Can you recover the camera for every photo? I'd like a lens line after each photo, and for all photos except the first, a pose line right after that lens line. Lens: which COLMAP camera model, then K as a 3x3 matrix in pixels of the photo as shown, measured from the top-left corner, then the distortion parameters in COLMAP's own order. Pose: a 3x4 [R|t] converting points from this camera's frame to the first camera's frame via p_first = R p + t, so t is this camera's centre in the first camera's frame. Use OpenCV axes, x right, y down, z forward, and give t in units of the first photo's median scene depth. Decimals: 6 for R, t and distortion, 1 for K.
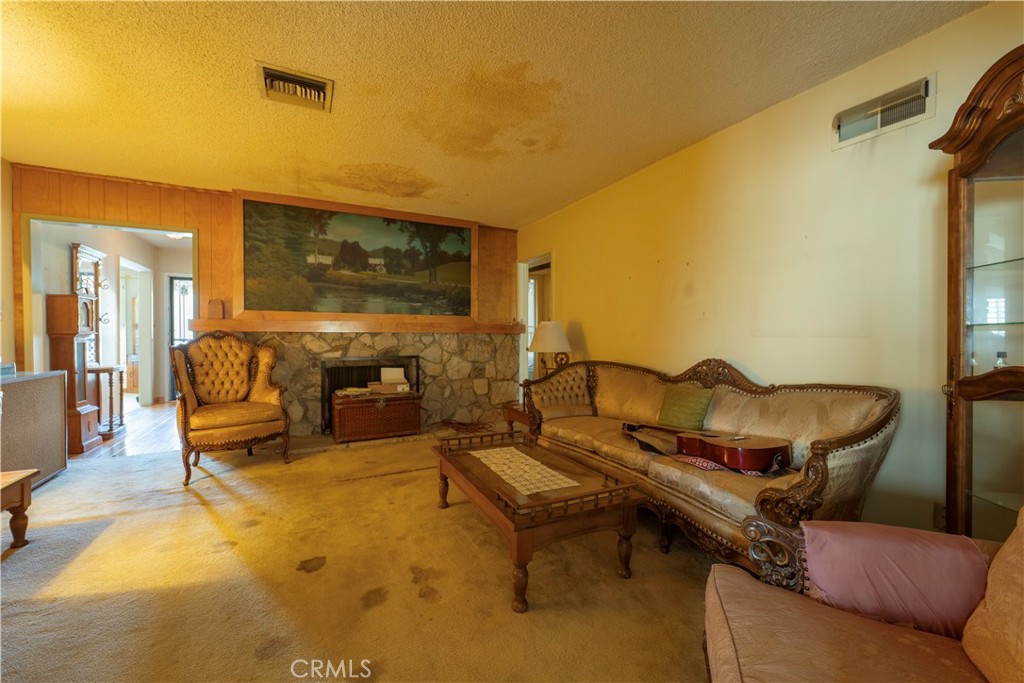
lens RADIAL K [[405.9, 0, 505.7], [0, 405.9, 341.5], [0, 0, 1]] dist [-0.001045, -0.003120]
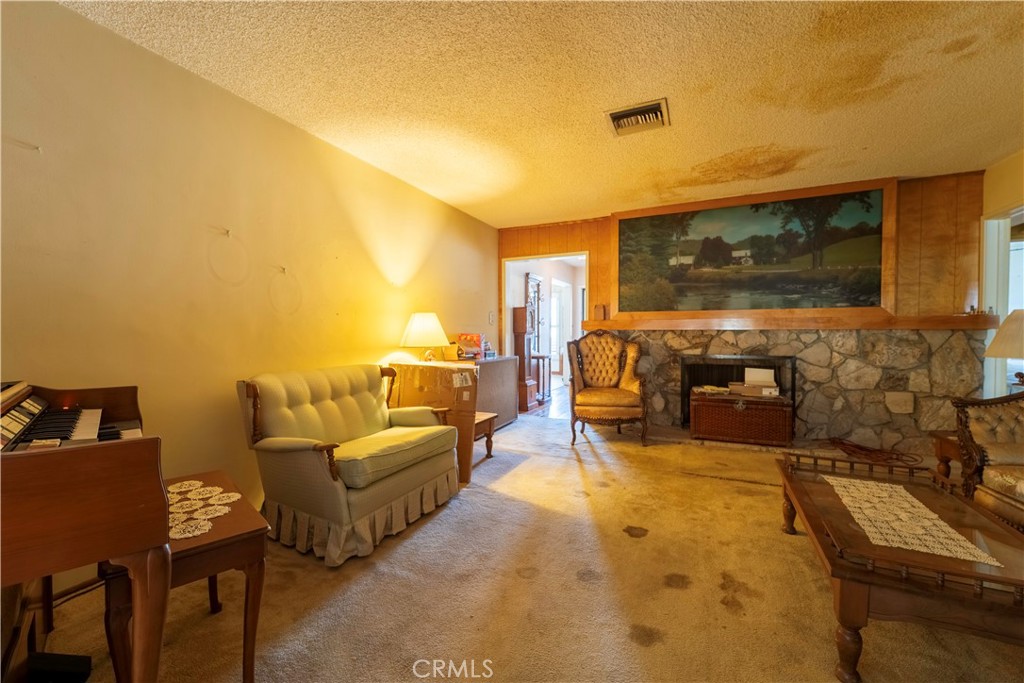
lens RADIAL K [[405.9, 0, 505.7], [0, 405.9, 341.5], [0, 0, 1]] dist [-0.001045, -0.003120]
pose [[0.614145, 0.012939, -0.789087, 0.106022], [-0.008143, 0.999916, 0.010059, 0.000014], [0.789151, 0.000248, 0.614199, -0.001203]]
